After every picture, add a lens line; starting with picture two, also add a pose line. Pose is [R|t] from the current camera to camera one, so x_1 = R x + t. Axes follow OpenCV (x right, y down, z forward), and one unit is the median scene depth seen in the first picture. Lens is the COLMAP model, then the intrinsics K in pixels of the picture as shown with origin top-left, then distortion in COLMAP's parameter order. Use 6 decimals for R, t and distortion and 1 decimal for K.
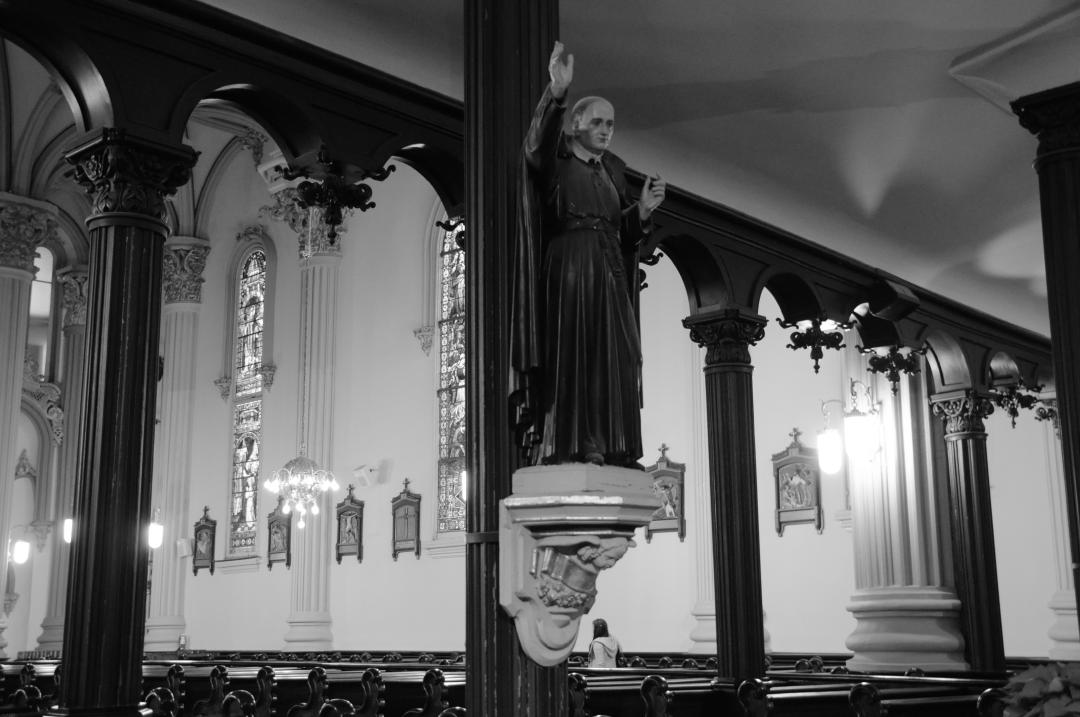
lens RADIAL K [[1354.8, 0, 540.7], [0, 1354.8, 358.2], [0, 0, 1]] dist [0.020902, 0.000000]
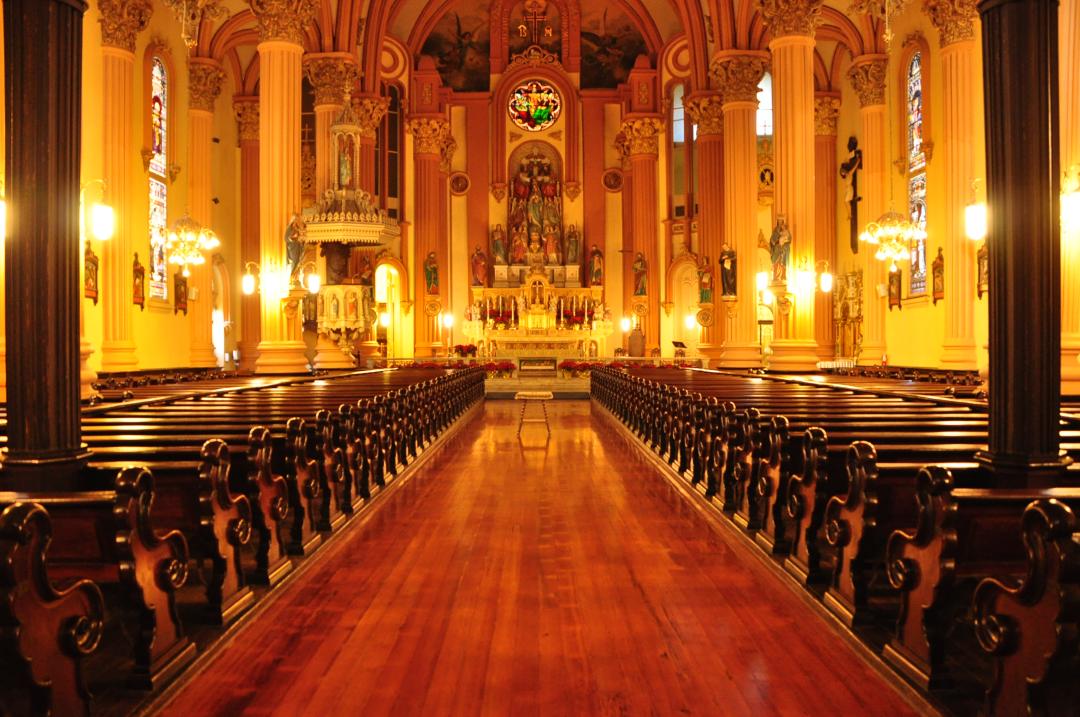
lens RADIAL K [[842.7, 0, 539.5], [0, 842.7, 356.2], [0, 0, 1]] dist [-0.085426, -0.001770]
pose [[0.686471, 0.019126, -0.726906, 0.105256], [0.133001, 0.979488, 0.151375, 0.034384], [0.714890, -0.200594, 0.669846, 0.197204]]
